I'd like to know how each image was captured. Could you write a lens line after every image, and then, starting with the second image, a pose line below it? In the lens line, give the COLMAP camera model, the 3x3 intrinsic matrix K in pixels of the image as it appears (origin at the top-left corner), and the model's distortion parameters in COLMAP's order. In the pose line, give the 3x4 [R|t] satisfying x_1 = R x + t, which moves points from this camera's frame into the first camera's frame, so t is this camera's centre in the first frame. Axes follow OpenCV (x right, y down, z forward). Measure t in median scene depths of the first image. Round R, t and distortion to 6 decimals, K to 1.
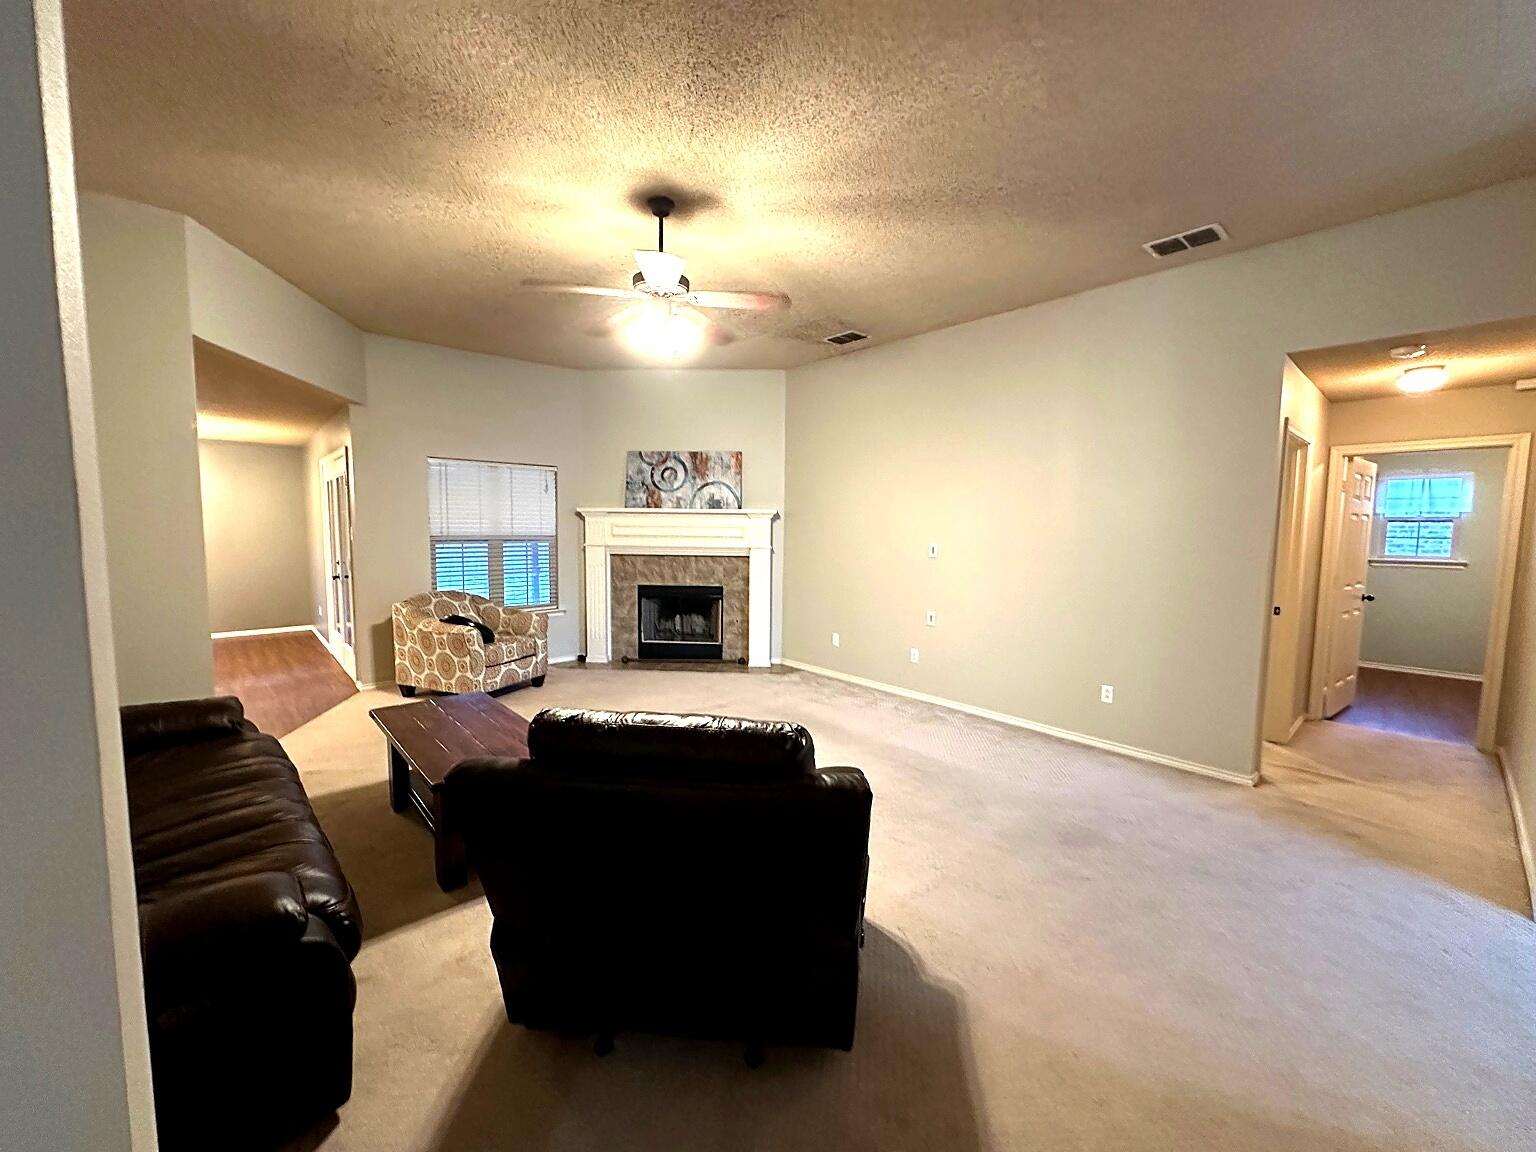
lens RADIAL K [[610.0, 0, 768.0], [0, 610.0, 576.0], [0, 0, 1]] dist [-0.001537, -0.000767]
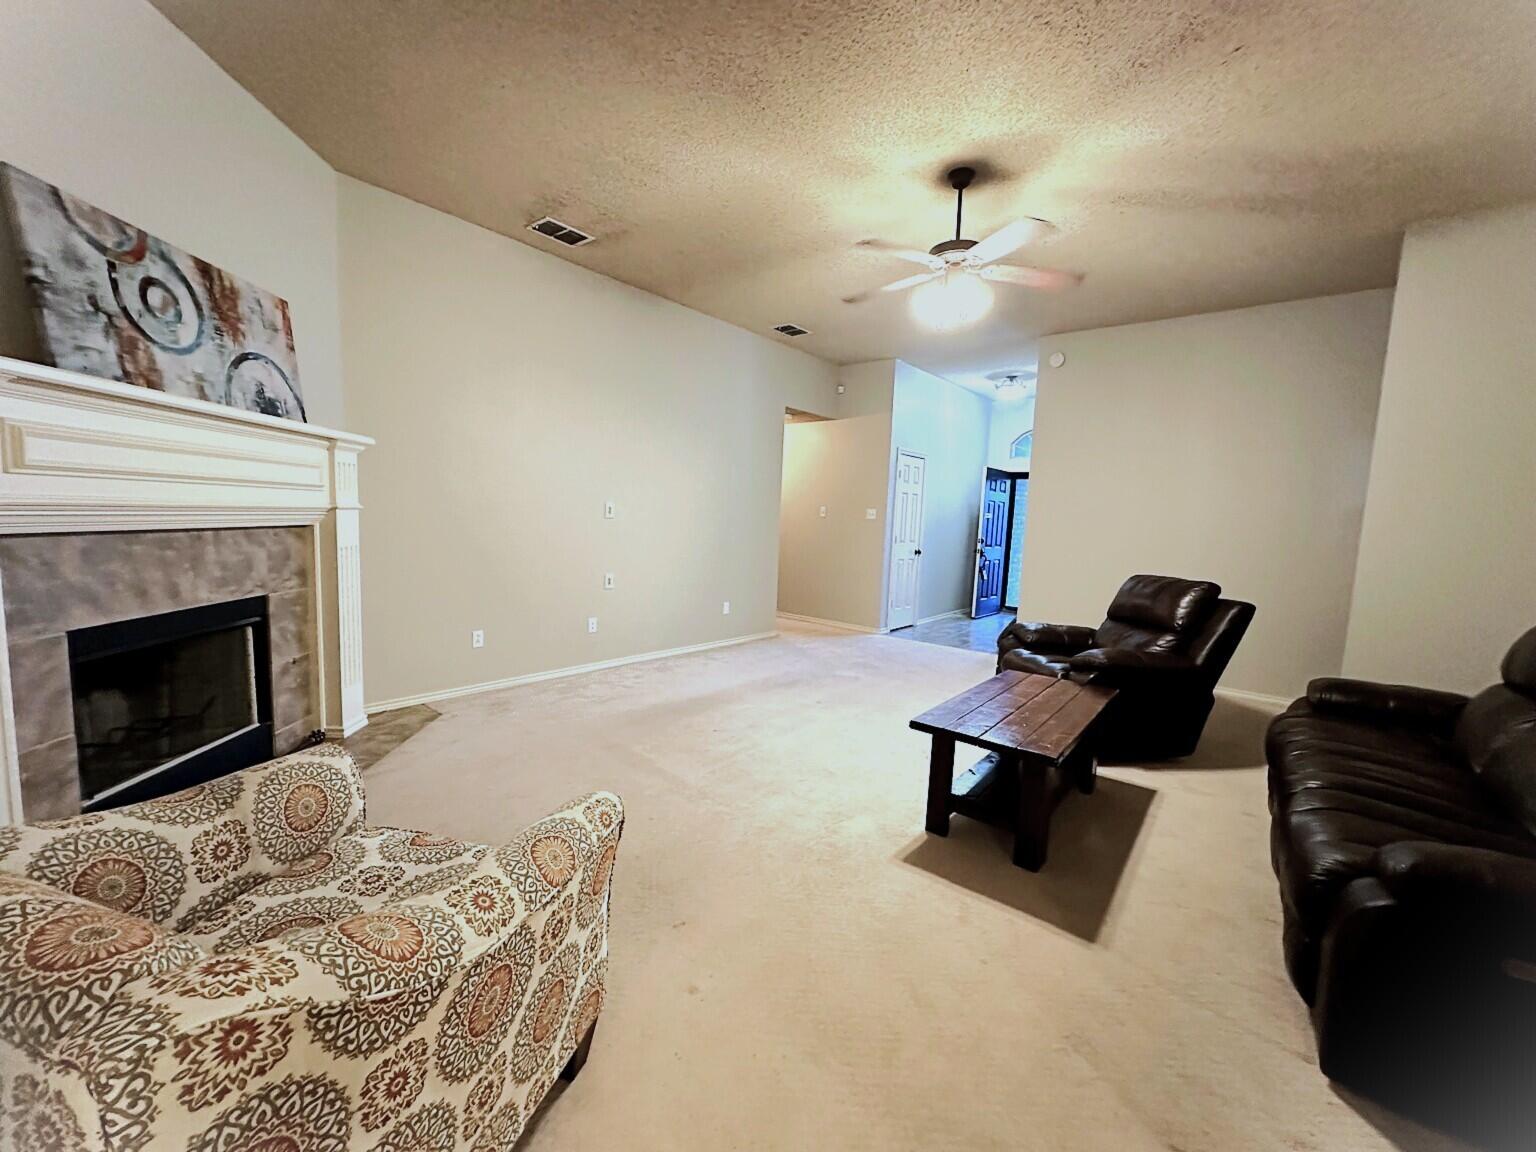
lens RADIAL K [[610.0, 0, 768.0], [0, 610.0, 576.0], [0, 0, 1]] dist [-0.001537, -0.000767]
pose [[-0.143511, -0.114555, 0.982996, -0.577215], [0.040052, 0.991792, 0.121428, -0.036995], [-0.988838, 0.056797, -0.137744, 0.709095]]
